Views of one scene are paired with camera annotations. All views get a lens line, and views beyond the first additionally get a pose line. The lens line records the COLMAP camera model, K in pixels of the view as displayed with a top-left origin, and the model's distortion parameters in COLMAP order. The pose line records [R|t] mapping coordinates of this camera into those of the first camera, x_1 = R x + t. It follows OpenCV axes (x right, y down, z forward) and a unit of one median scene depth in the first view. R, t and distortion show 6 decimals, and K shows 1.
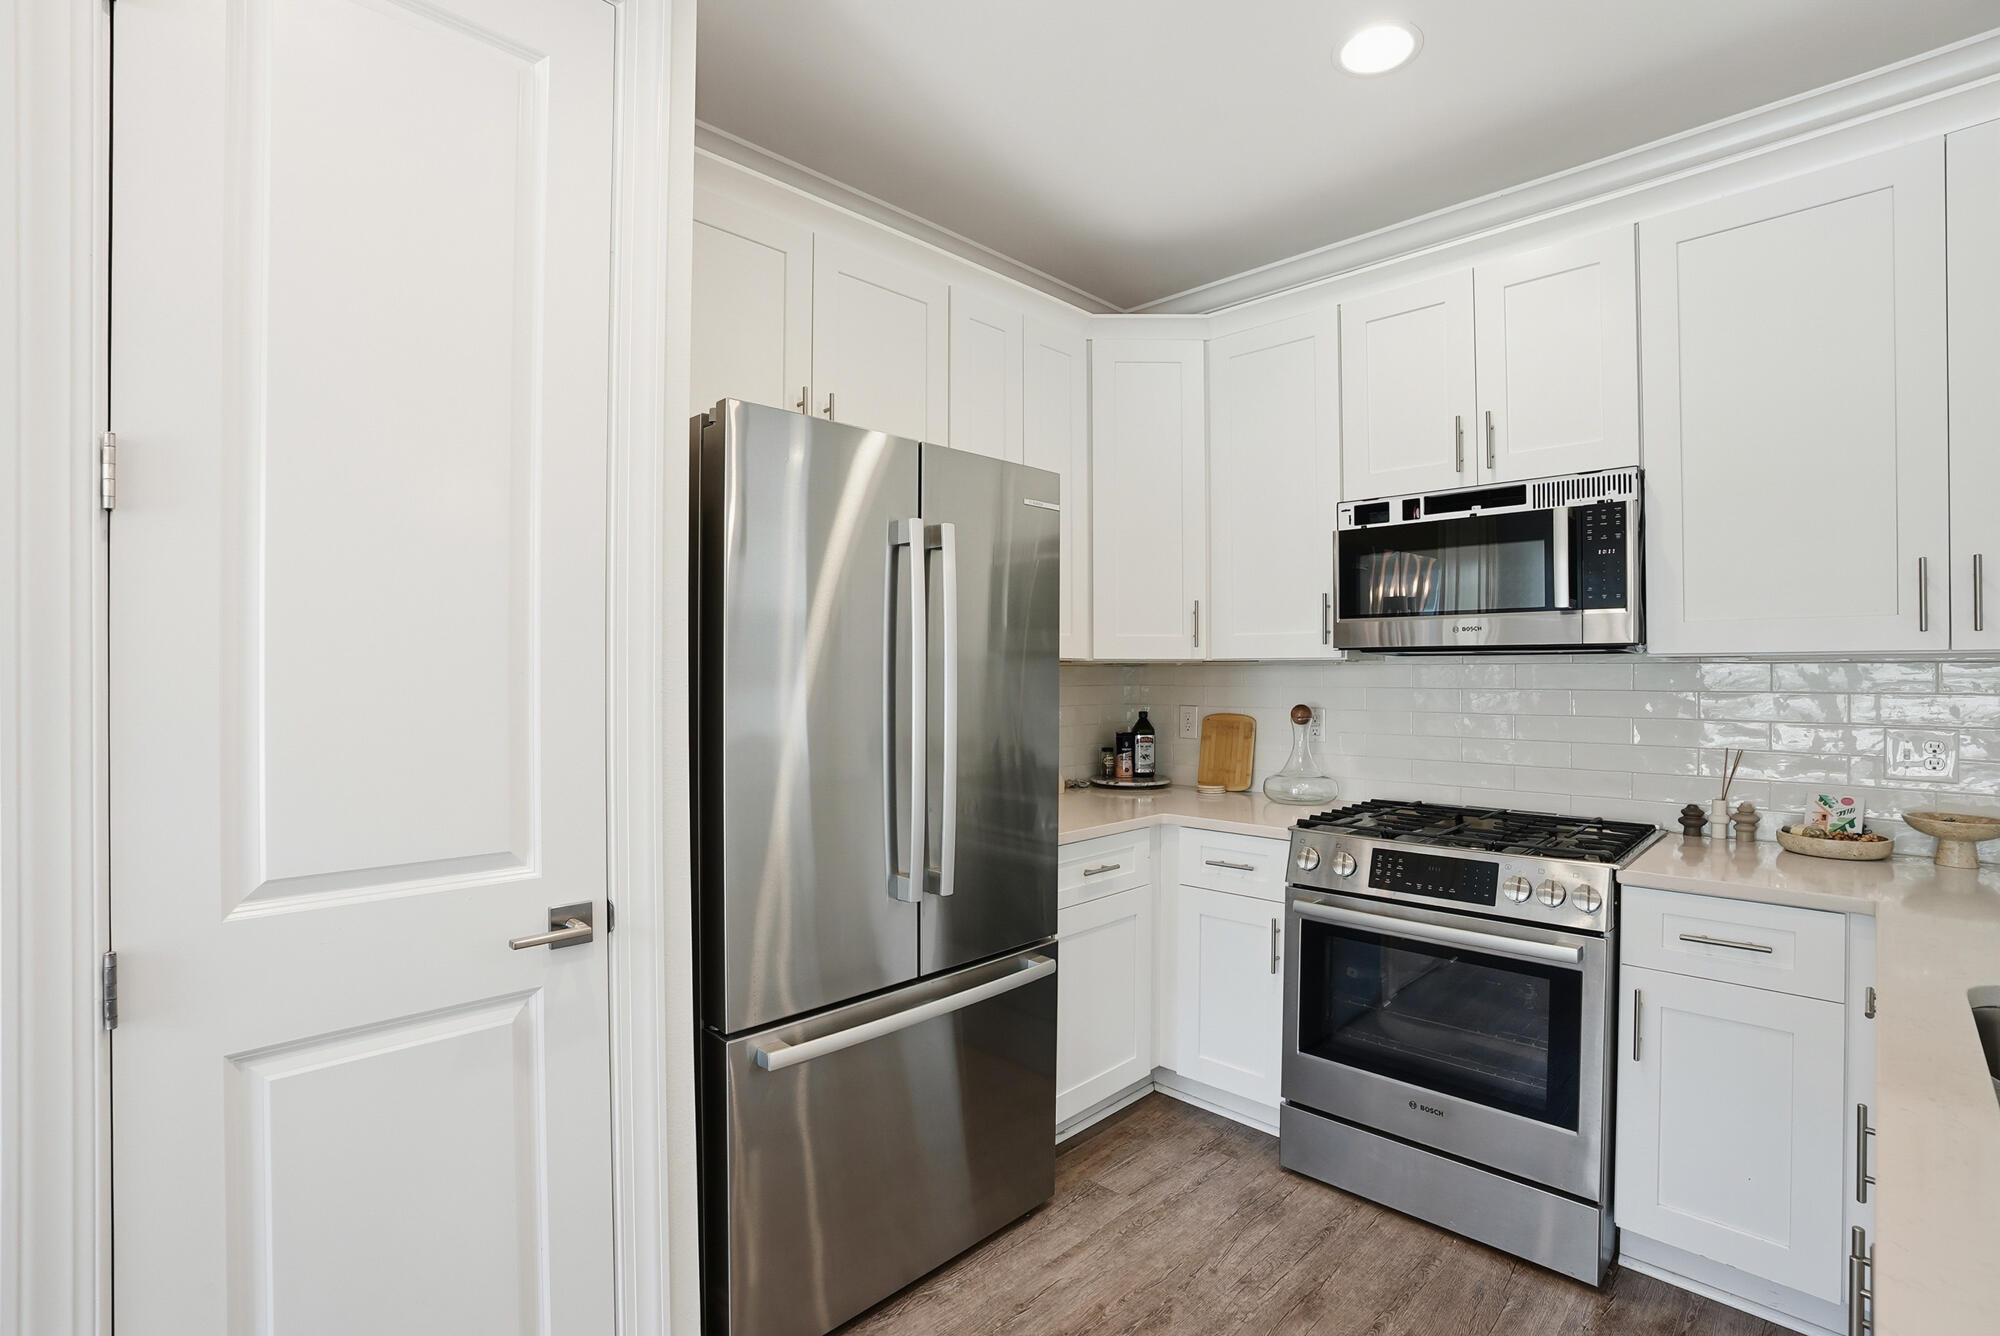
lens RADIAL K [[937.3, 0, 1002.5], [0, 937.3, 673.9], [0, 0, 1]] dist [-0.064647, 0.026582]
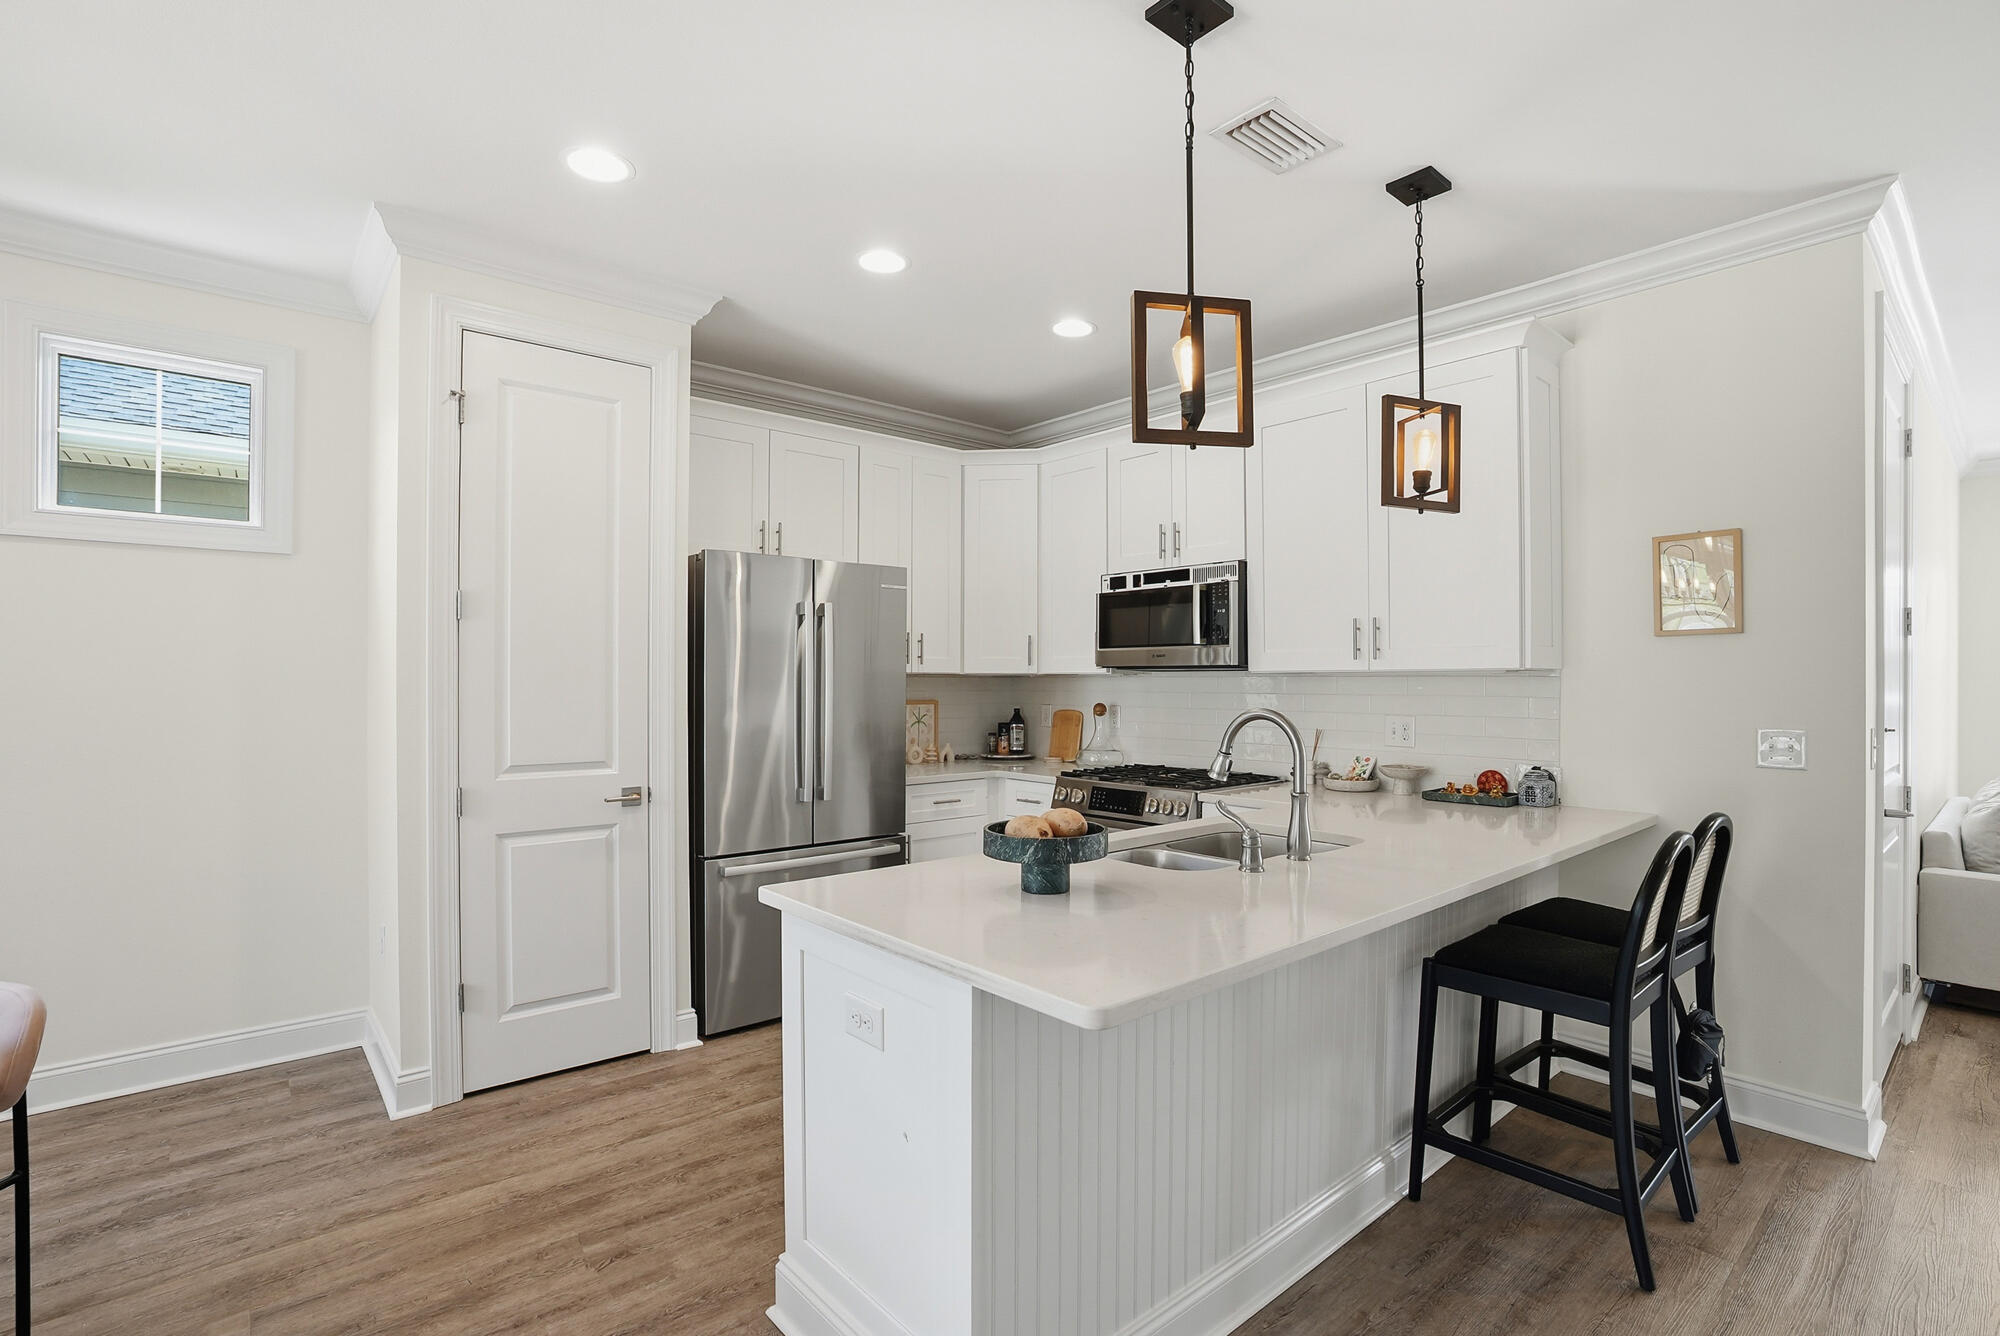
lens RADIAL K [[948.3, 0, 1002.1], [0, 948.3, 685.4], [0, 0, 1]] dist [-0.067236, 0.027293]
pose [[0.996448, 0.001848, -0.084191, 0.364053], [-0.001622, 0.999995, 0.002756, -0.000247], [0.084196, -0.002609, 0.996446, -0.699944]]
